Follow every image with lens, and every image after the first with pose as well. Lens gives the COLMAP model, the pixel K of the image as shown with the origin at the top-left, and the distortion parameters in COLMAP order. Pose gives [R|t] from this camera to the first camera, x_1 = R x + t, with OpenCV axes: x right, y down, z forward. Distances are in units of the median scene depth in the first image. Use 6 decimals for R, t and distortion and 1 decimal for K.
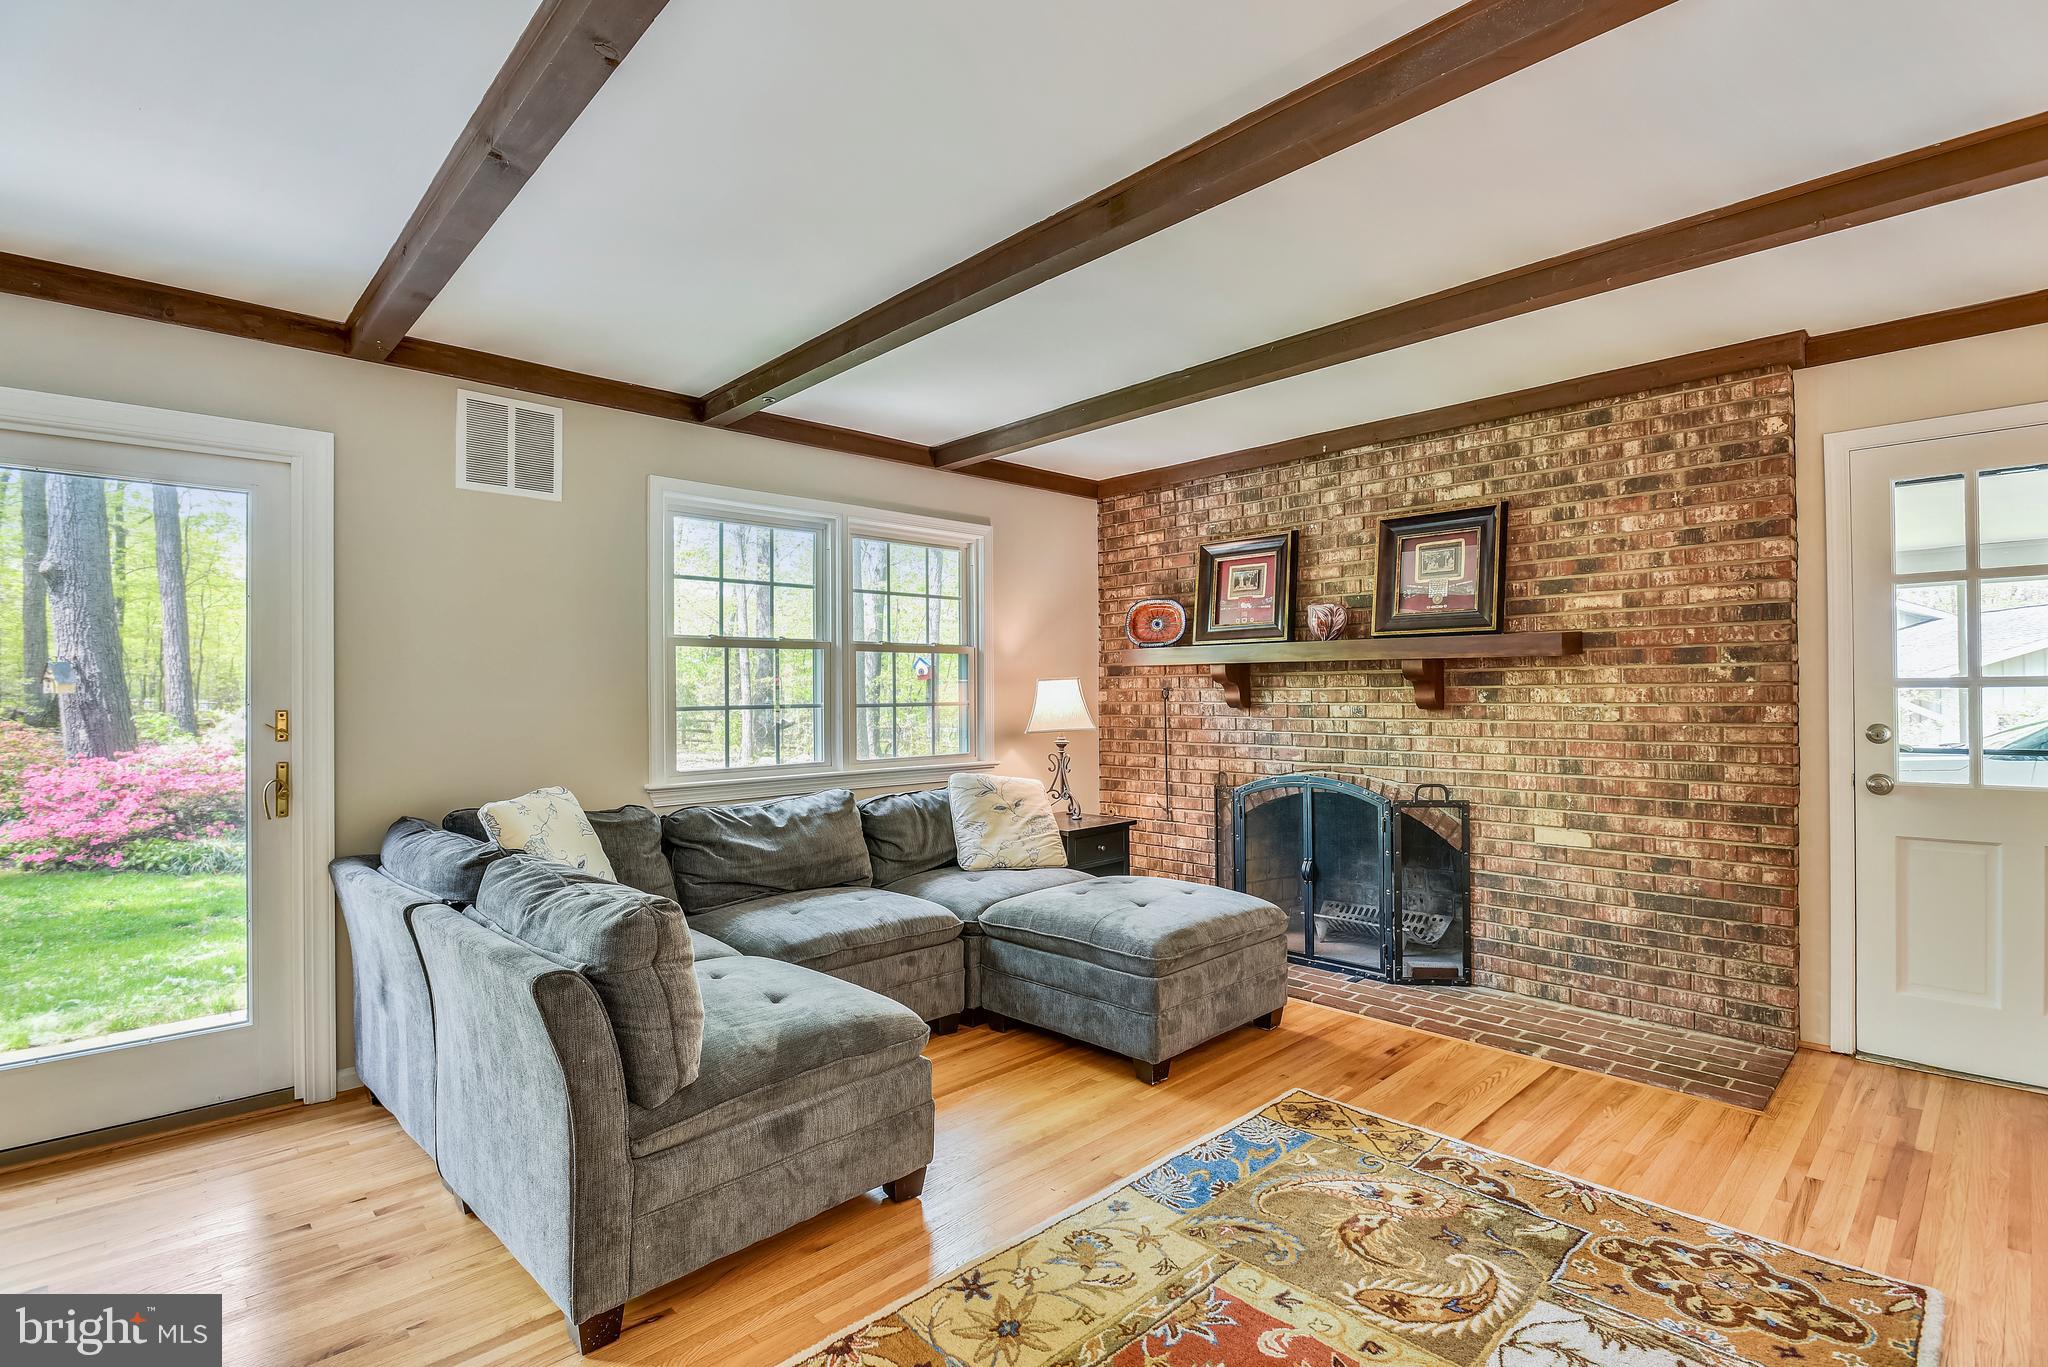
lens RADIAL K [[972.9, 0, 1029.3], [0, 972.9, 690.1], [0, 0, 1]] dist [-0.013383, -0.000807]
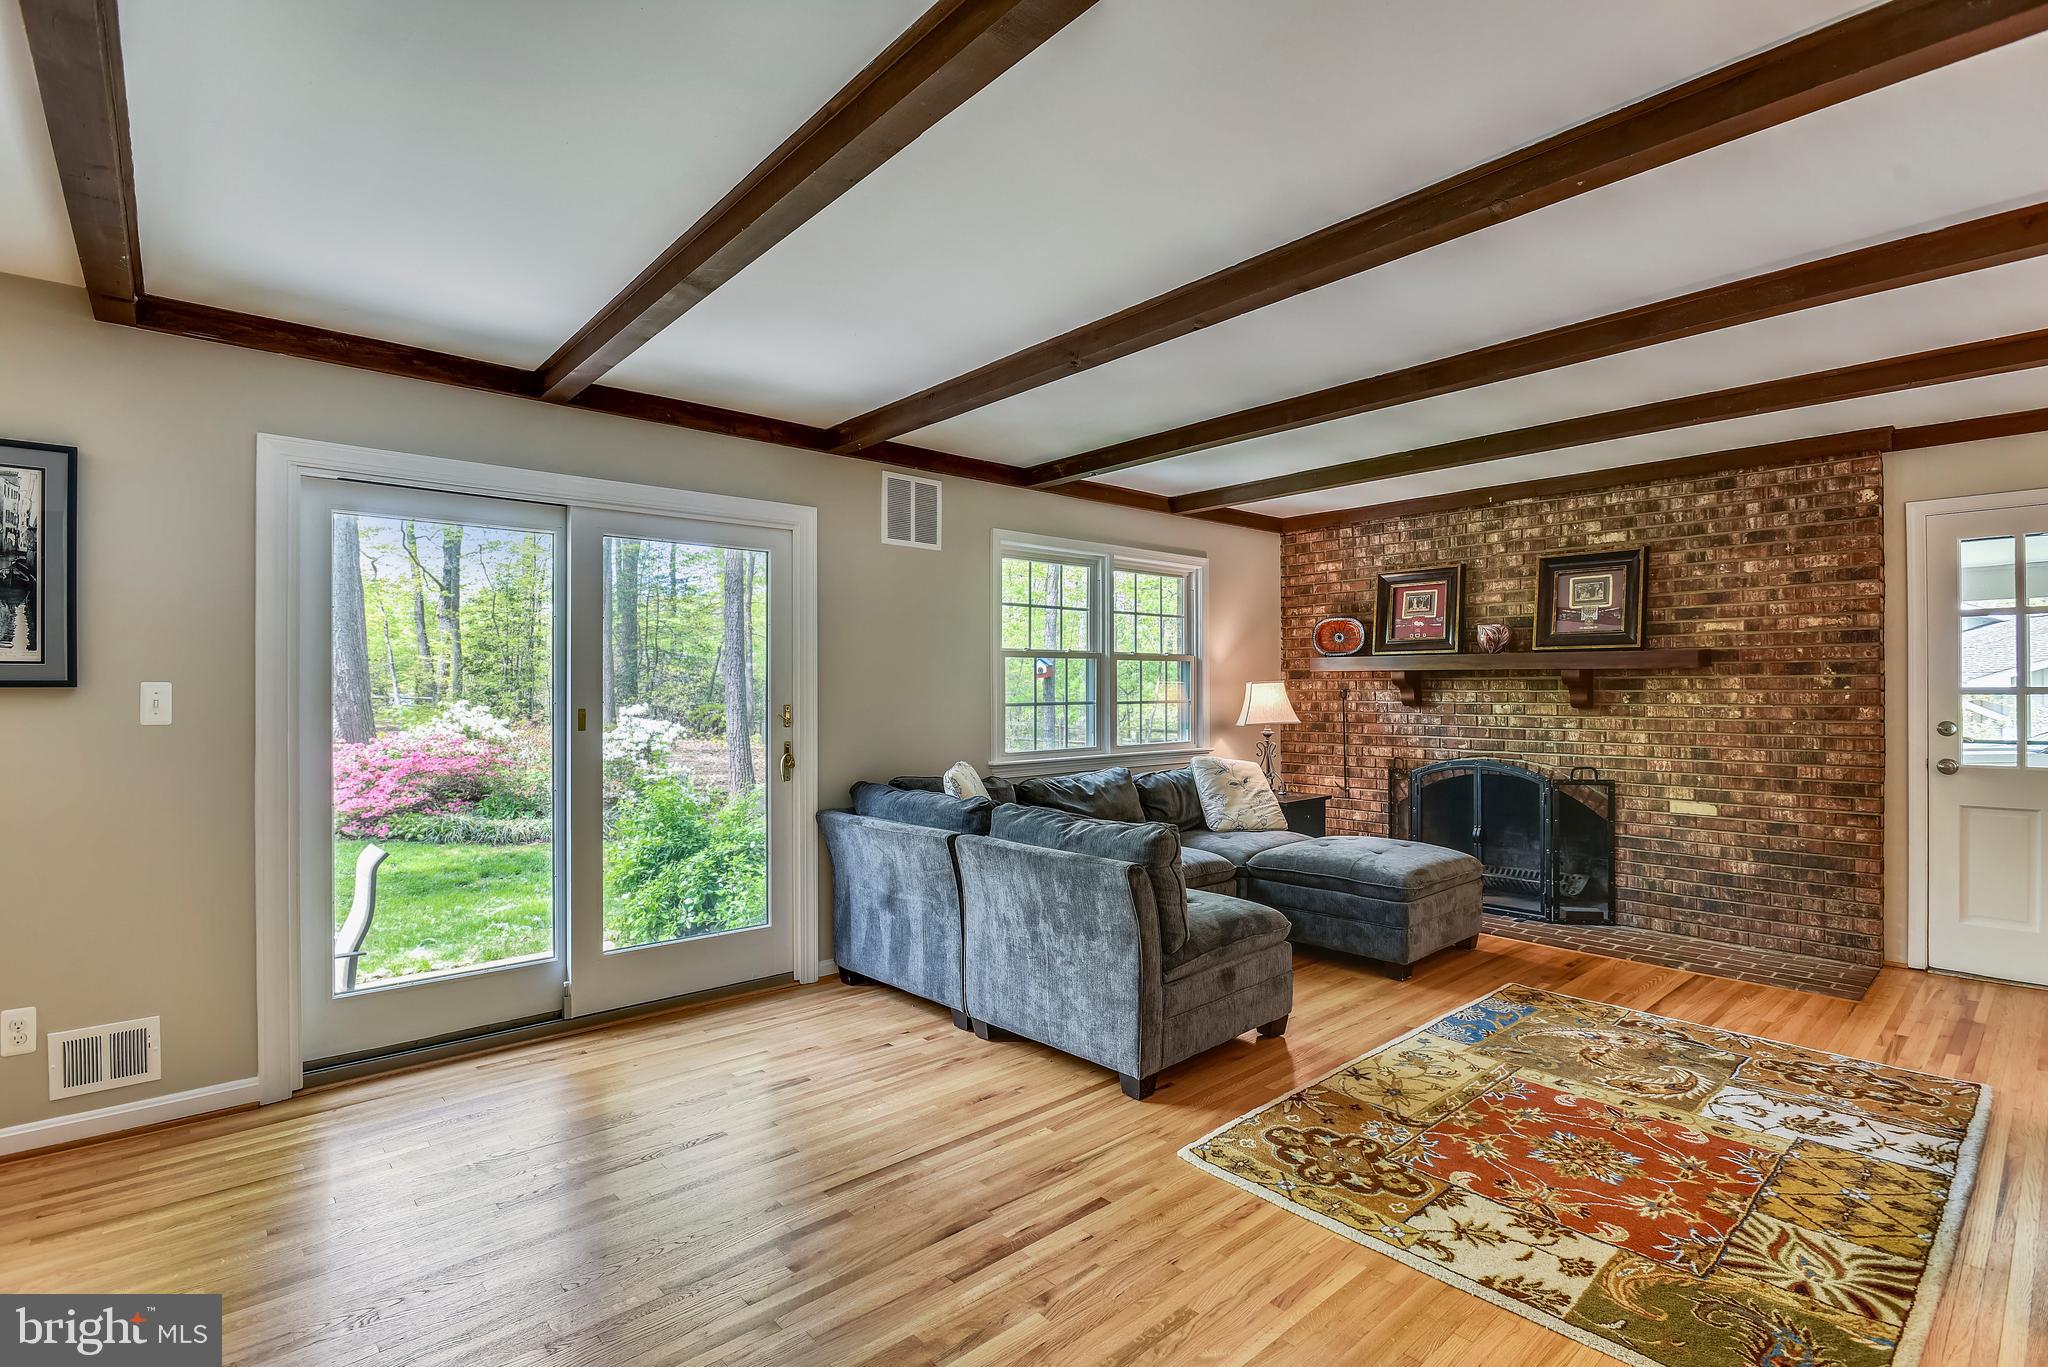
lens RADIAL K [[964.5, 0, 1028.9], [0, 964.5, 688.4], [0, 0, 1]] dist [-0.012425, -0.002027]
pose [[0.999222, 0.004857, -0.039143, -0.293688], [-0.004745, 0.999984, 0.002932, -0.007233], [0.039156, -0.002744, 0.999229, -0.319579]]
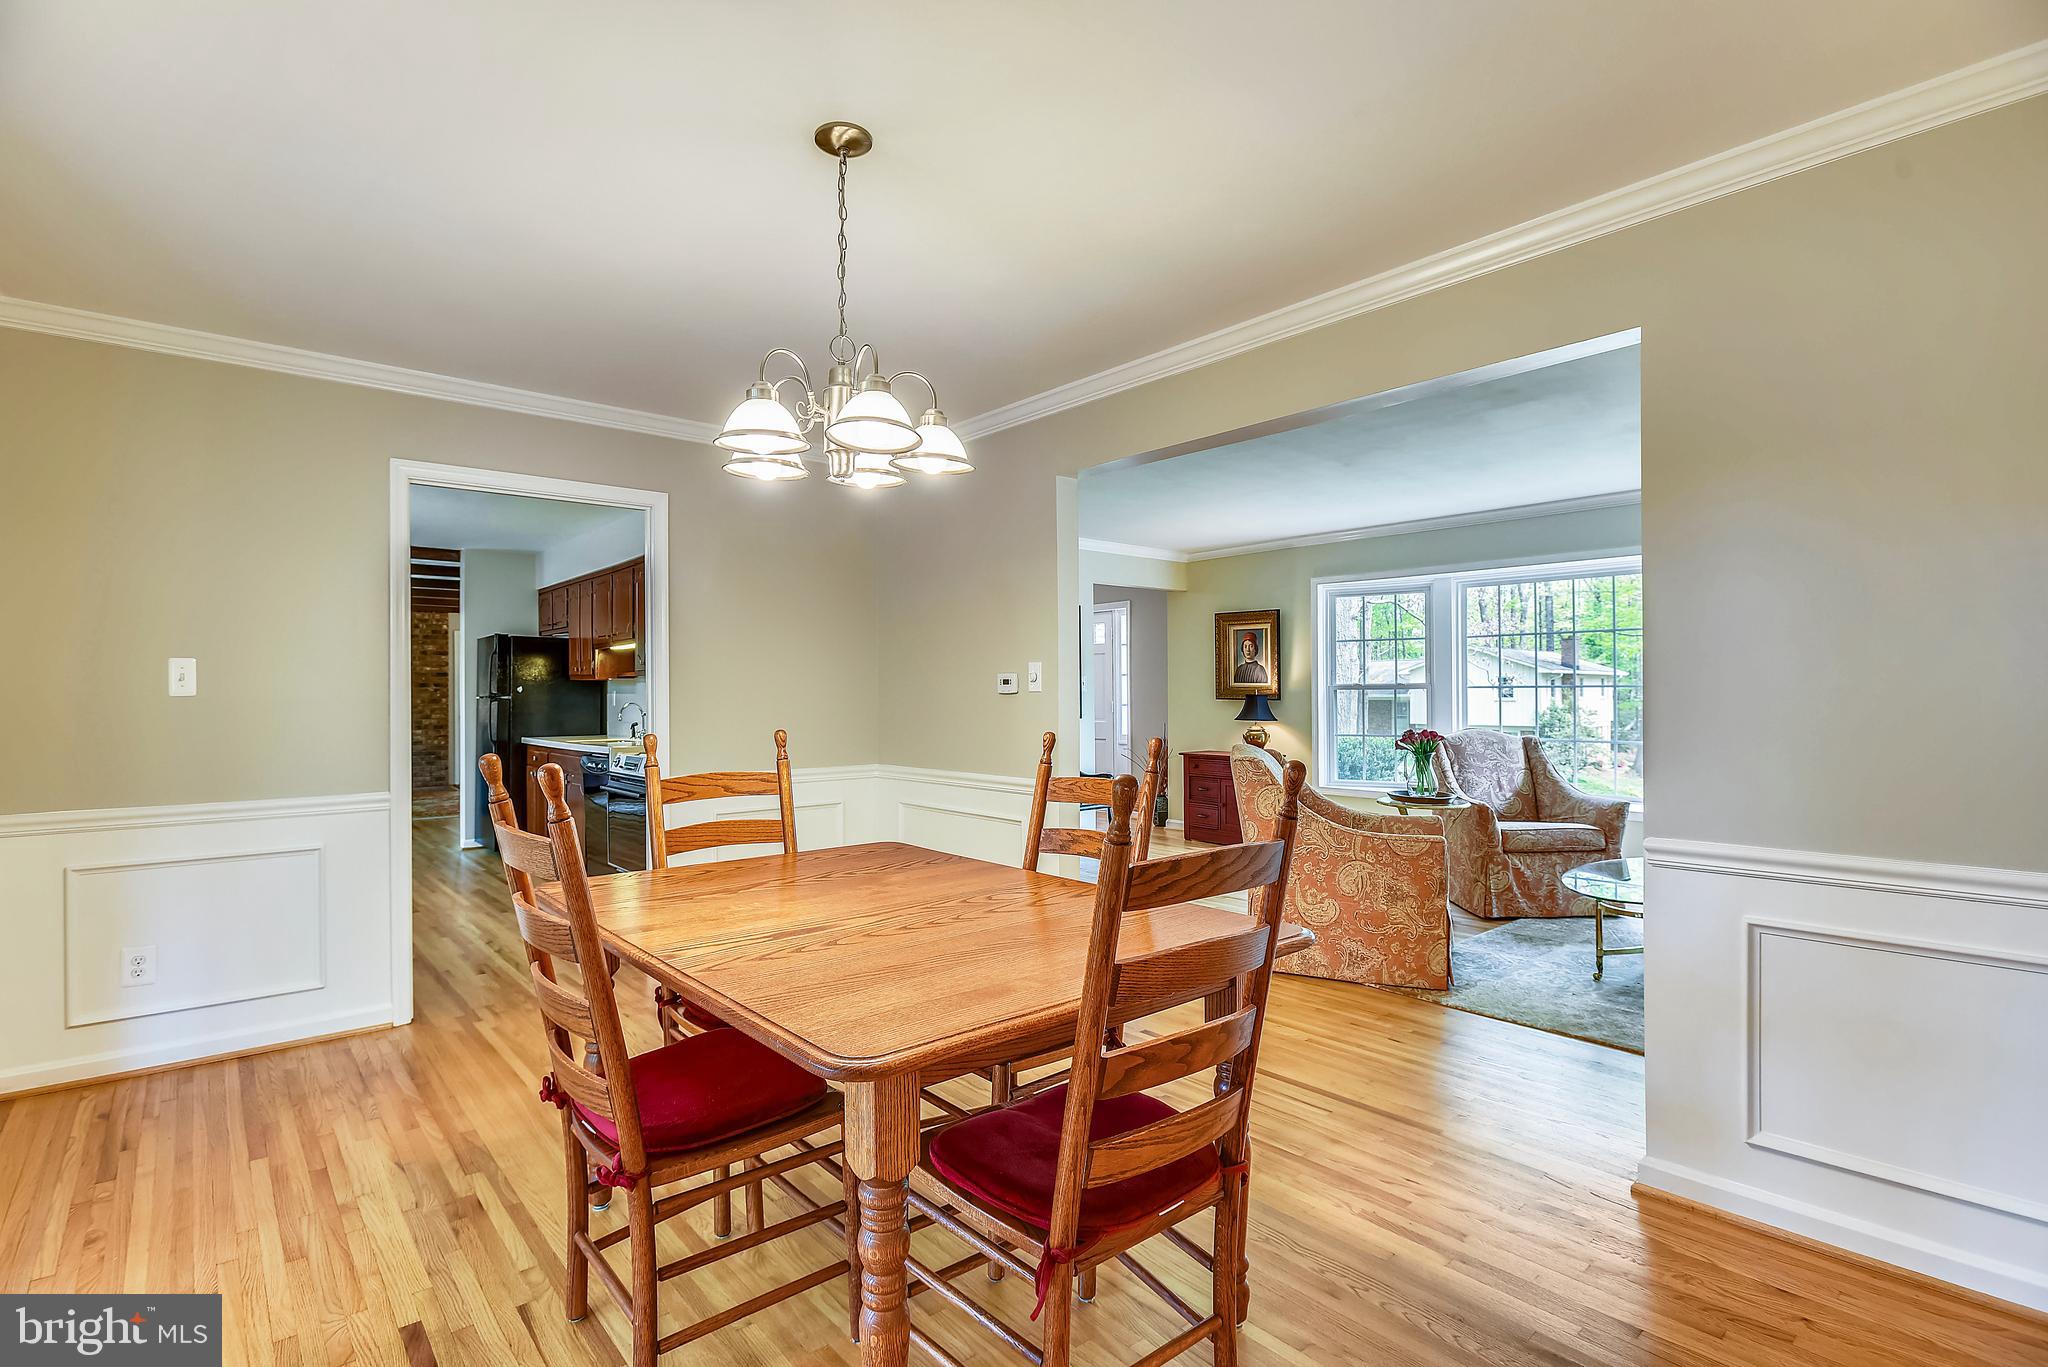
lens RADIAL K [[988.6, 0, 1025.7], [0, 988.6, 690.3], [0, 0, 1]] dist [-0.018567, -0.000843]
pose [[0.069399, 0.014100, 0.997489, -2.740273], [-0.001796, 0.999900, -0.014009, 0.030955], [-0.997587, -0.000819, 0.069417, -1.471208]]
